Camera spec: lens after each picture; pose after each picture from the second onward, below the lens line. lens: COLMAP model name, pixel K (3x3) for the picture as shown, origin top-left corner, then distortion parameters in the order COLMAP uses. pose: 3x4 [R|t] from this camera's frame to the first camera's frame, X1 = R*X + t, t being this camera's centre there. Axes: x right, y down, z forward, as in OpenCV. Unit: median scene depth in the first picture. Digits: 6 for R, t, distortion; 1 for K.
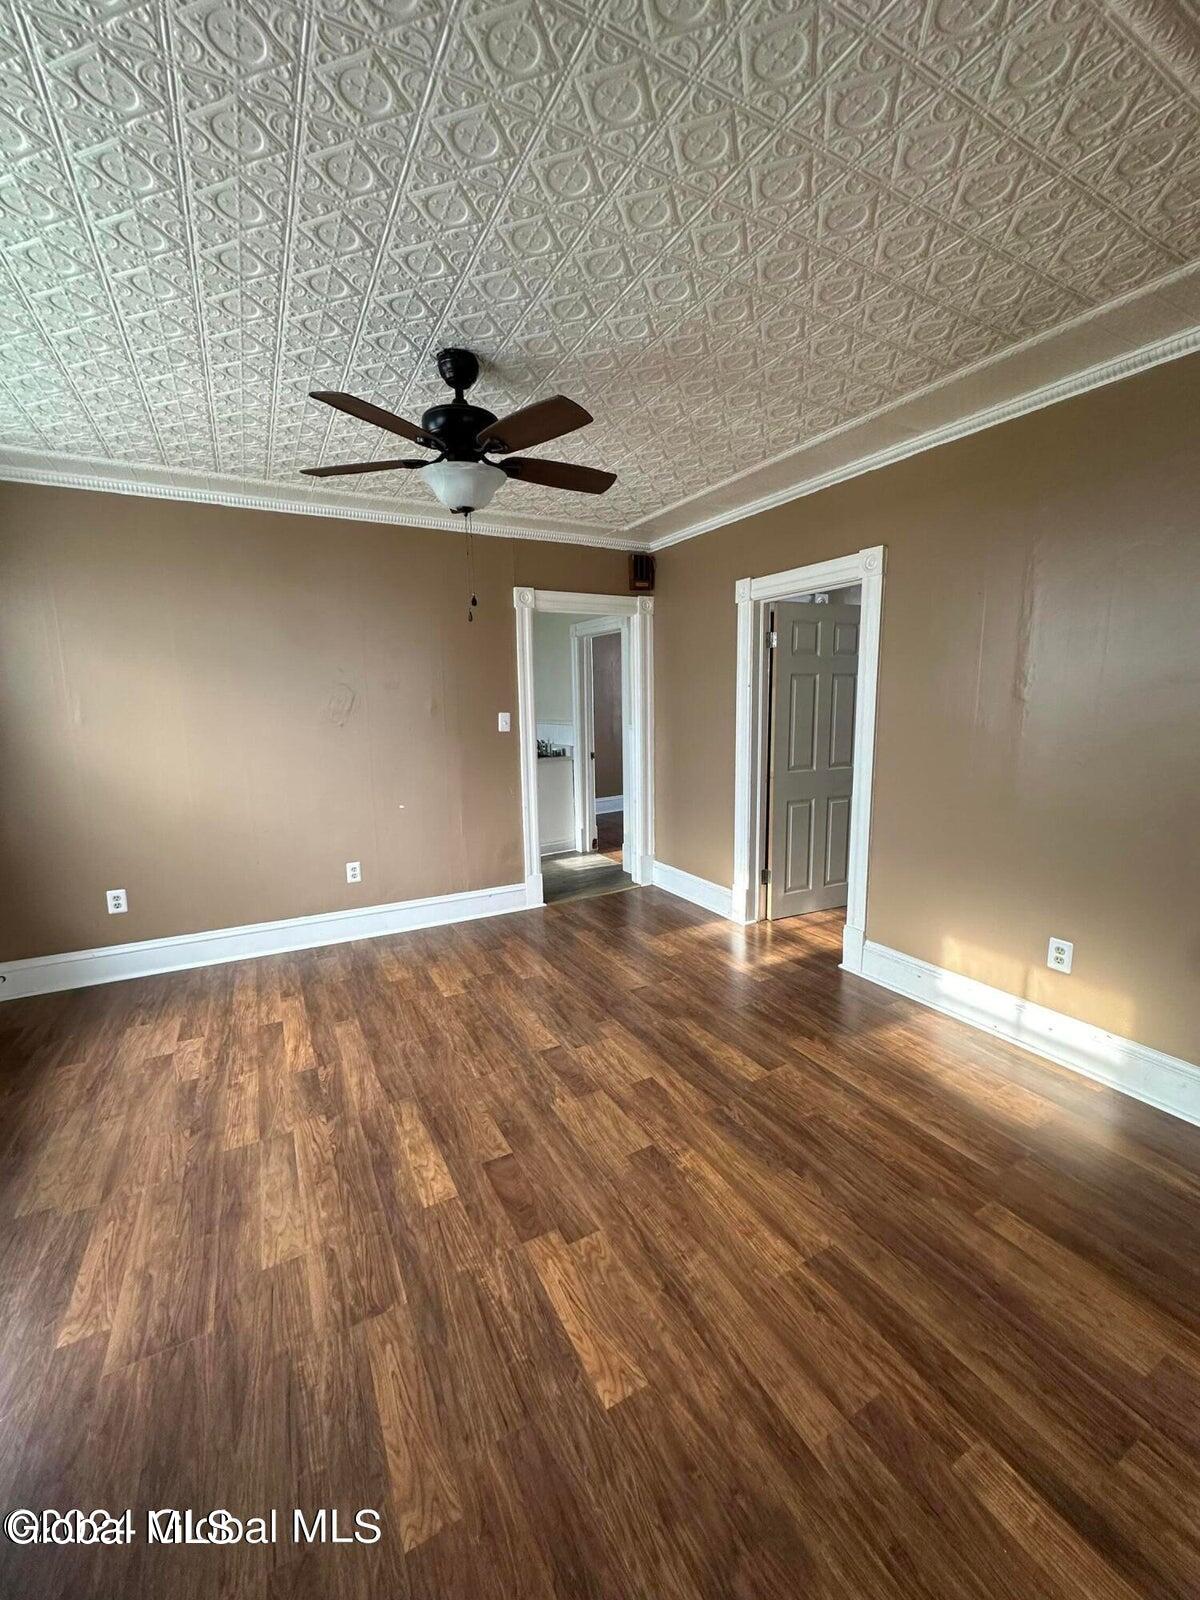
lens RADIAL K [[637.0, 0, 600.0], [0, 637.0, 800.0], [0, 0, 1]] dist [-0.002460, -0.000115]
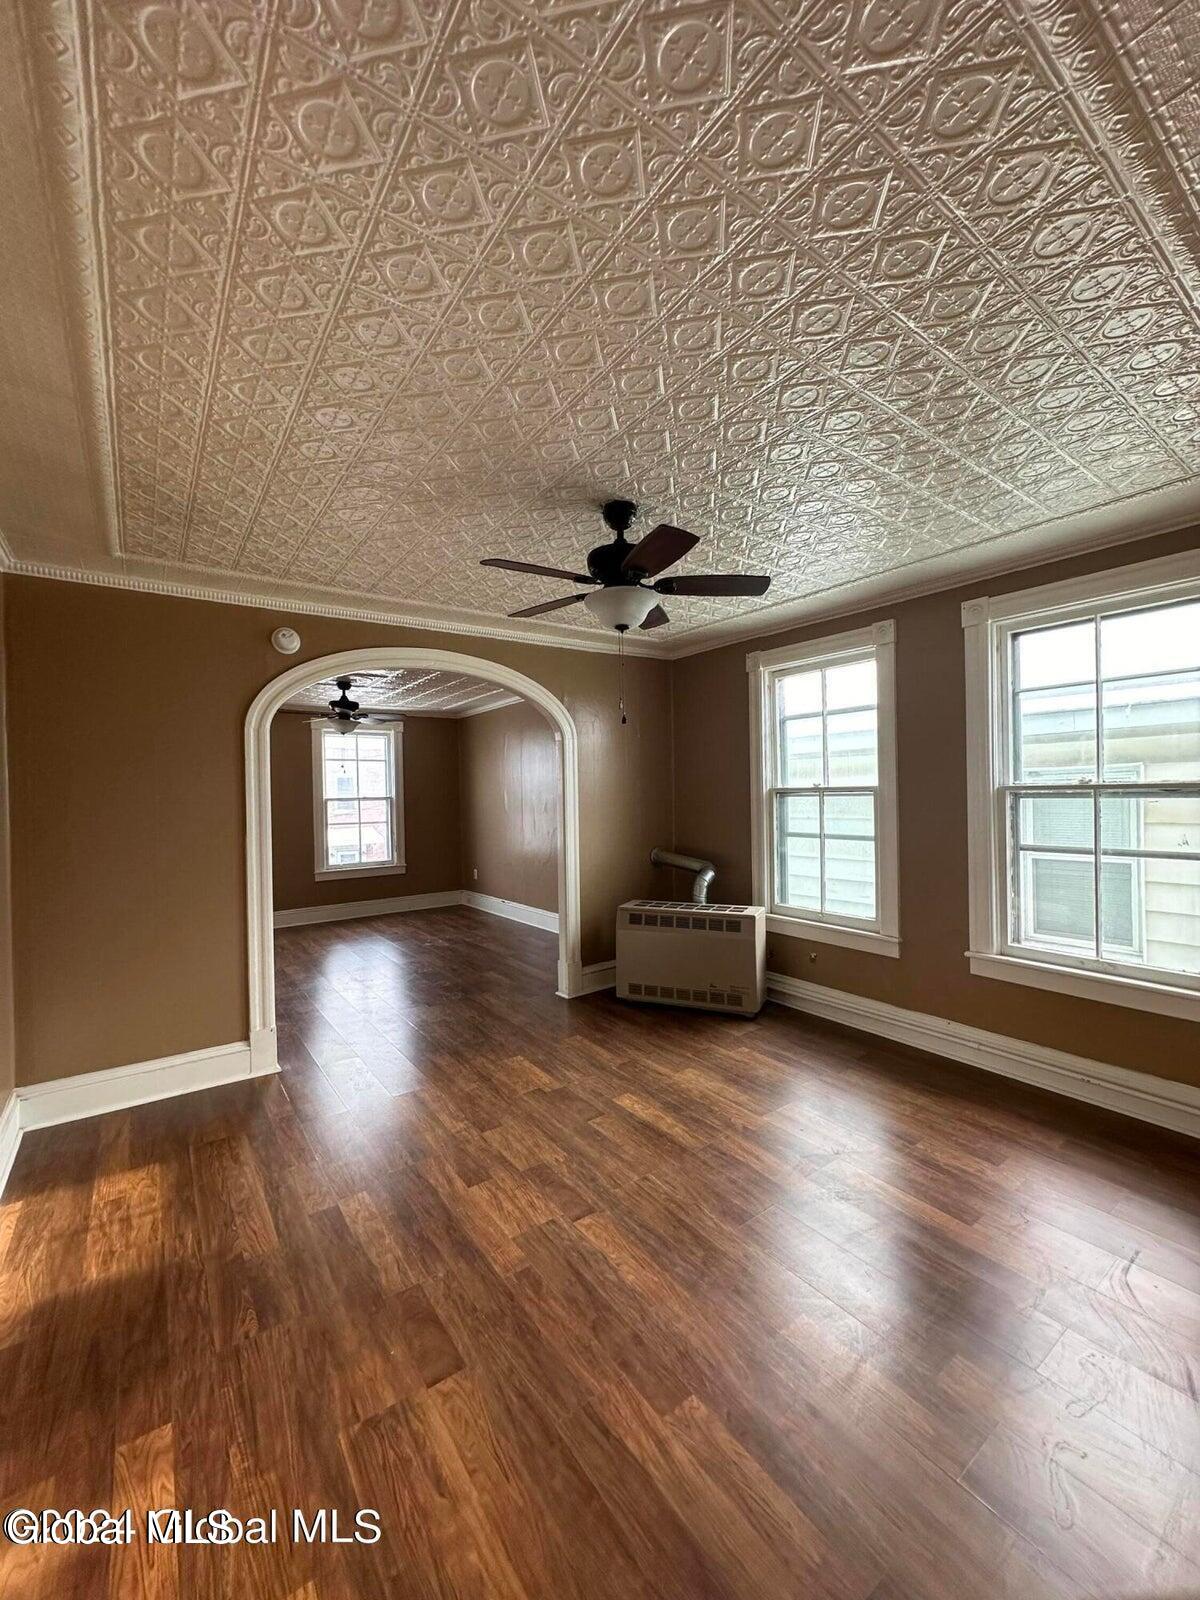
lens RADIAL K [[637.0, 0, 600.0], [0, 637.0, 800.0], [0, 0, 1]] dist [-0.002460, -0.000115]
pose [[-0.991592, 0.037573, -0.123825, -0.020786], [0.016289, 0.985549, 0.168606, -0.338161], [0.128371, 0.165171, -0.977875, 2.097965]]
